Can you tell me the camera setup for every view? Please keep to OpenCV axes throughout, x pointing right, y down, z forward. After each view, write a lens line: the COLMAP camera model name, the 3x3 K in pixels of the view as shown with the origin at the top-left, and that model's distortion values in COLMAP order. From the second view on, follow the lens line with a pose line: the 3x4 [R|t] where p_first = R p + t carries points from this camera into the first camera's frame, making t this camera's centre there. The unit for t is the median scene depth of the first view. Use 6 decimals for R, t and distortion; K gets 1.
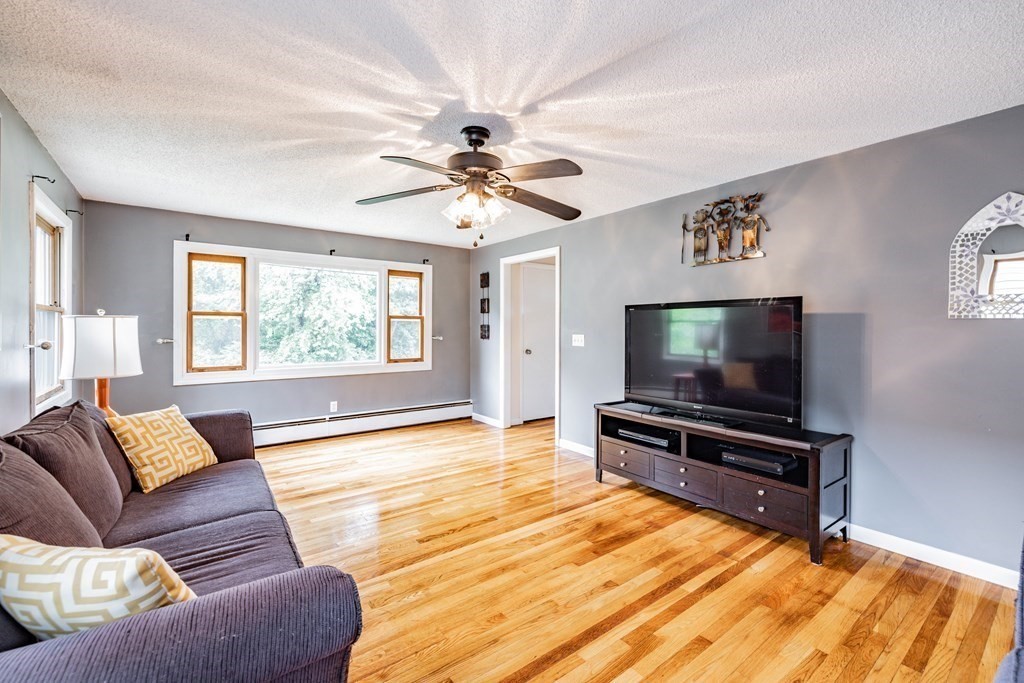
lens RADIAL K [[440.0, 0, 506.6], [0, 440.0, 330.7], [0, 0, 1]] dist [-0.000745, 0.000663]
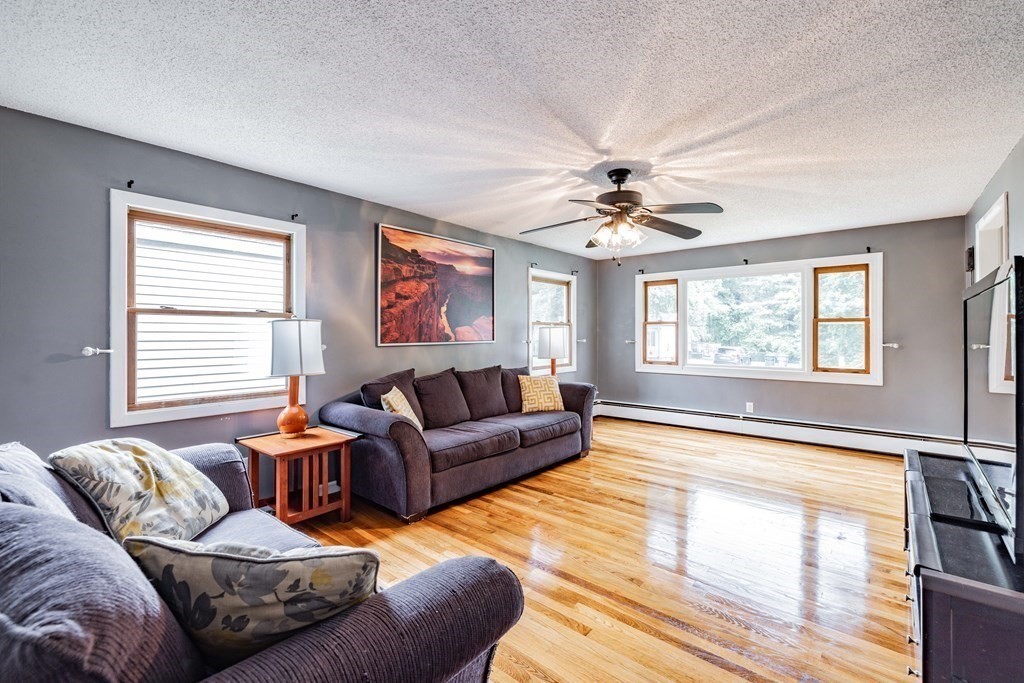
lens RADIAL K [[440.0, 0, 516.6], [0, 440.0, 335.0], [0, 0, 1]] dist [-0.000745, 0.000663]
pose [[0.225796, 0.000441, -0.974175, 0.608812], [-0.003622, 0.999993, -0.000387, 0.001301], [0.974168, 0.003616, 0.225796, 0.256415]]
